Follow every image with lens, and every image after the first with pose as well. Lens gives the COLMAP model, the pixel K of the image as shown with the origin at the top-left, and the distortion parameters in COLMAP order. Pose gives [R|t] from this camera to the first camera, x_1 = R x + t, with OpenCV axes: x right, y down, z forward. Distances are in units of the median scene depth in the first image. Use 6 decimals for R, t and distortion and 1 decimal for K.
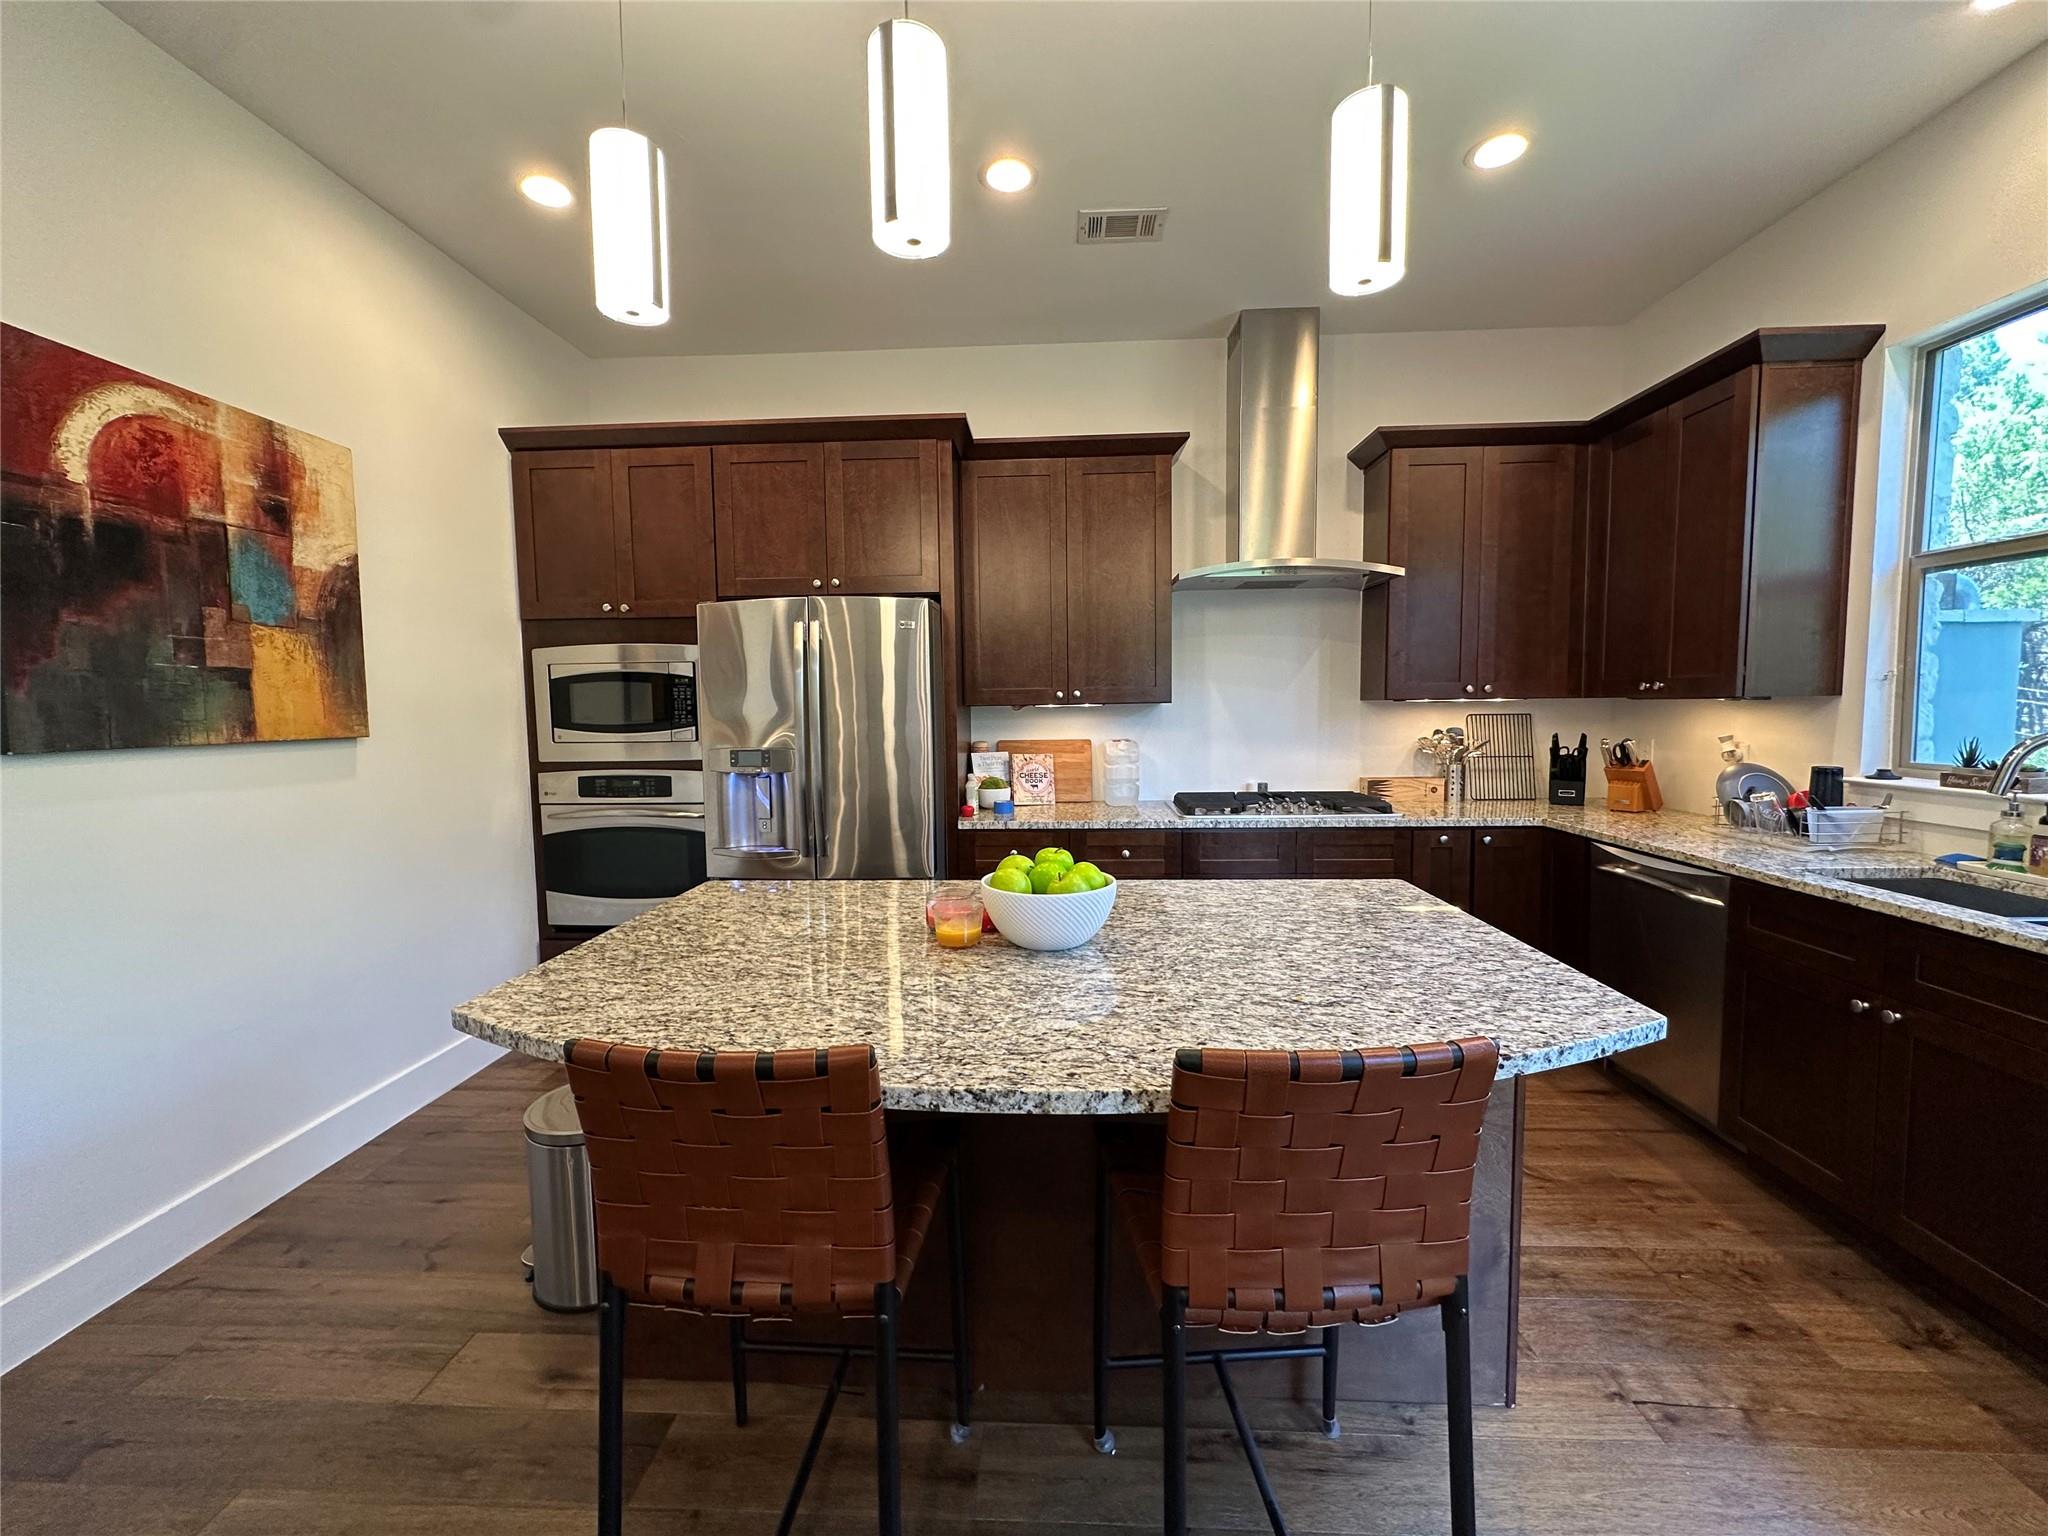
lens RADIAL K [[819.1, 0, 1019.8], [0, 819.1, 758.4], [0, 0, 1]] dist [-0.003694, 0.000428]
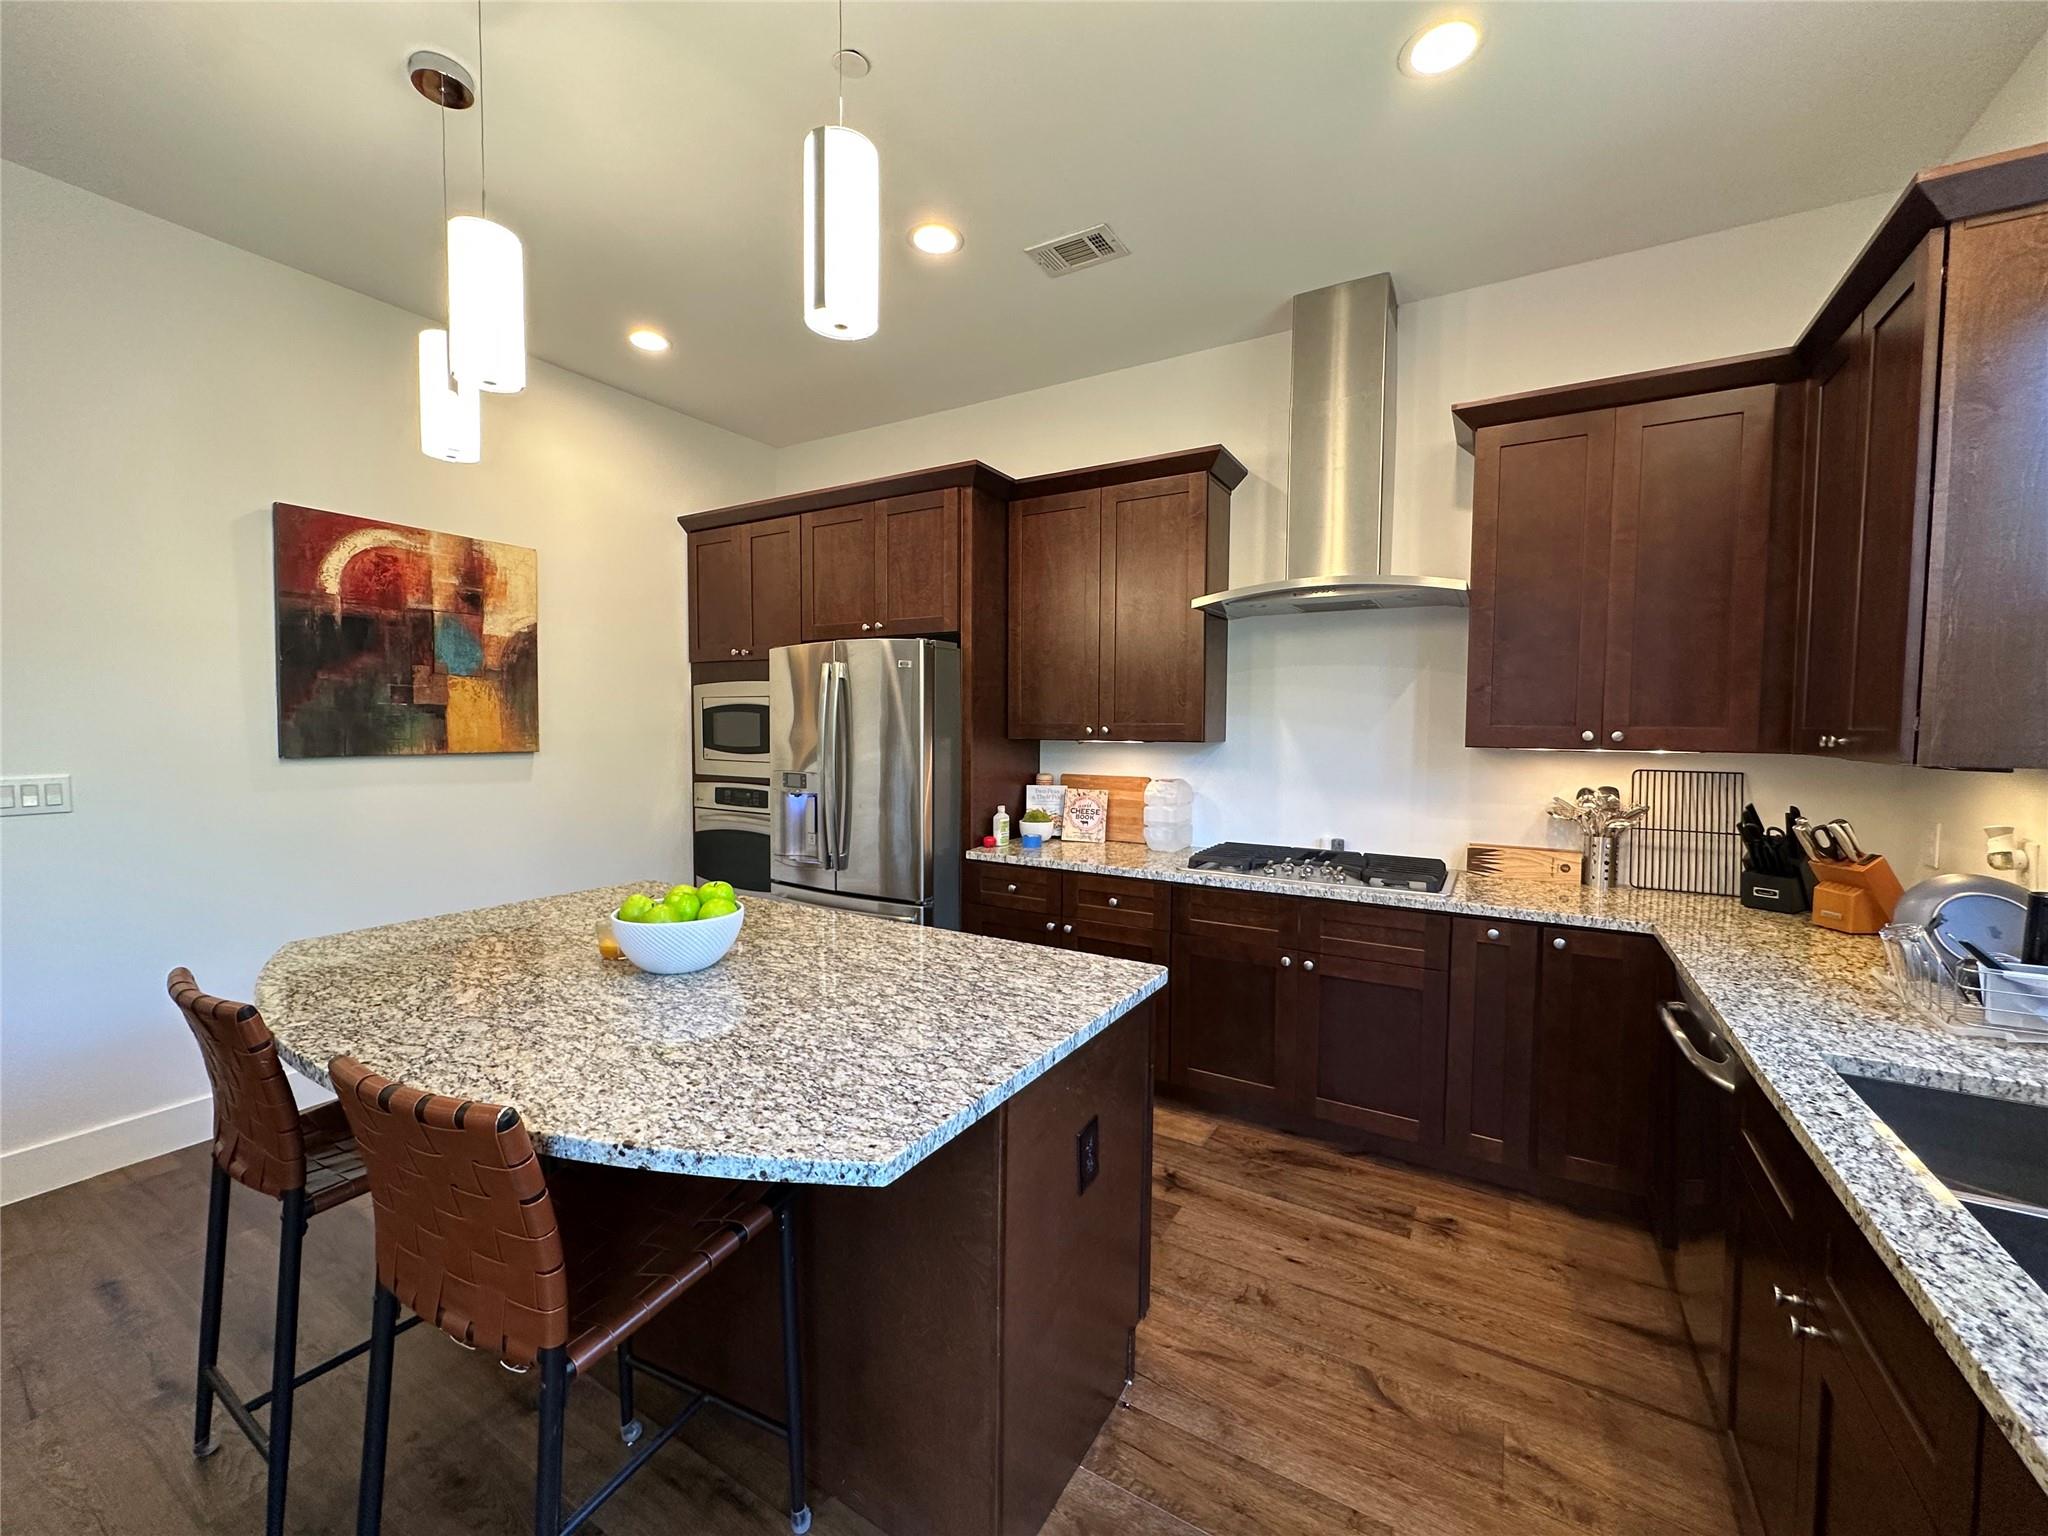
lens RADIAL K [[819.1, 0, 1020.8], [0, 819.1, 757.2], [0, 0, 1]] dist [-0.003694, 0.000428]
pose [[0.881768, 0.038784, -0.470087, 0.478150], [-0.050294, 0.998663, -0.011945, -0.033588], [0.468995, 0.034176, 0.882539, 0.118179]]
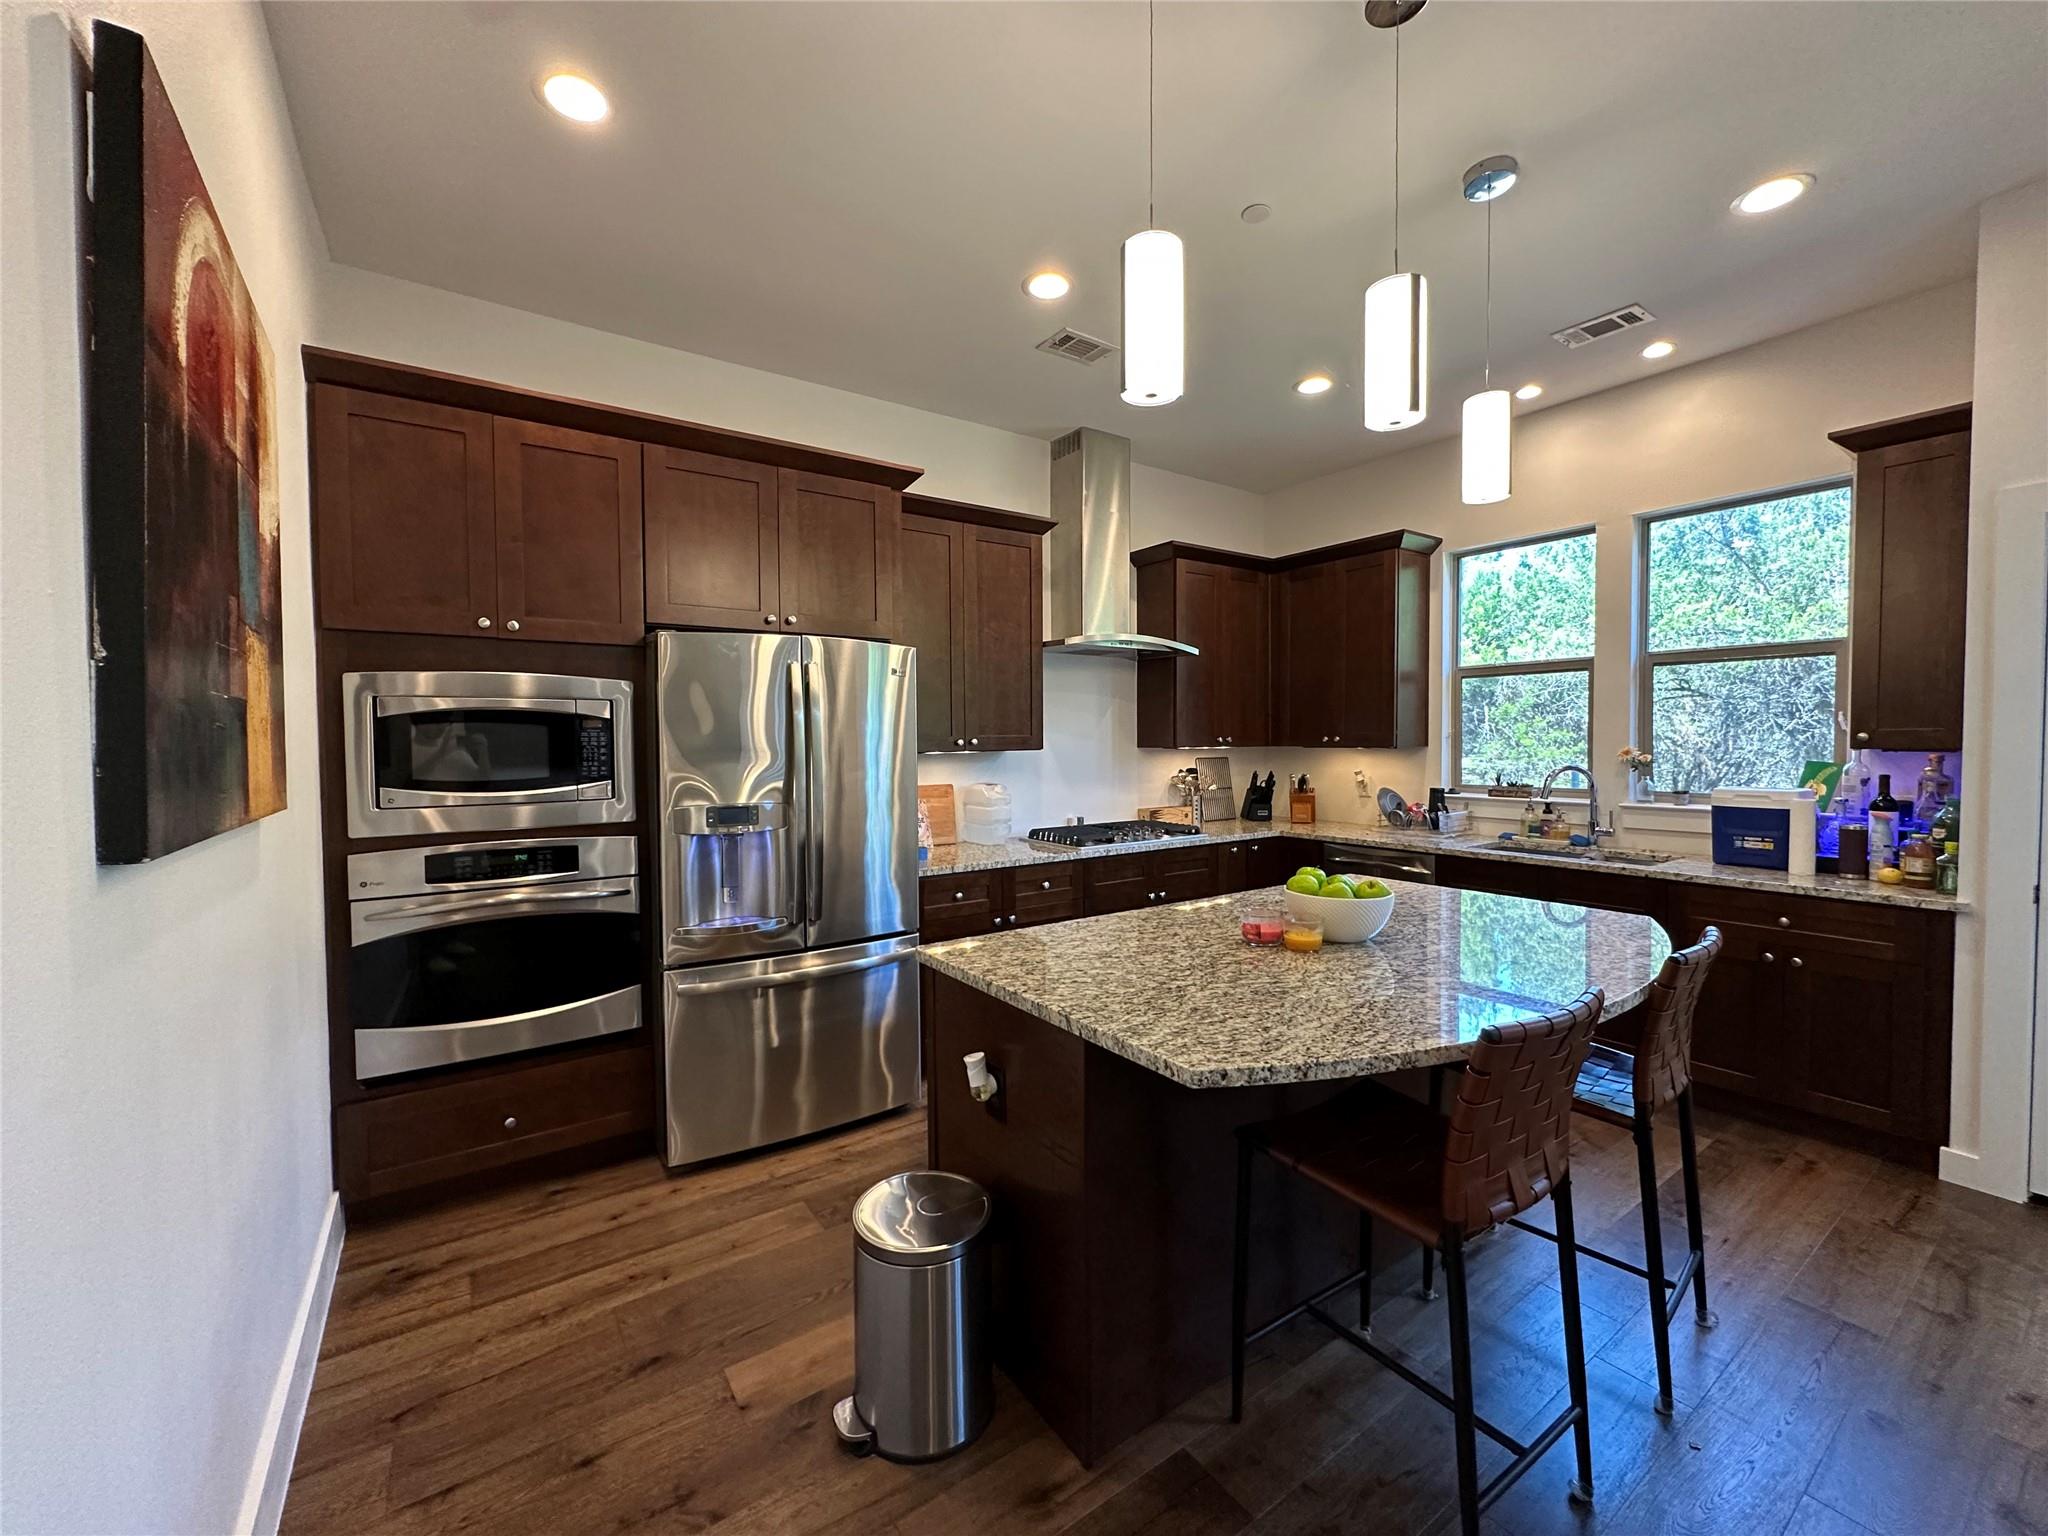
lens RADIAL K [[819.1, 0, 1018.2], [0, 819.1, 758.7], [0, 0, 1]] dist [-0.003694, 0.000428]
pose [[0.795763, -0.007974, 0.605556, -0.582996], [0.039114, 0.998502, -0.038252, -0.015062], [-0.604344, 0.054125, 0.794883, 0.129372]]
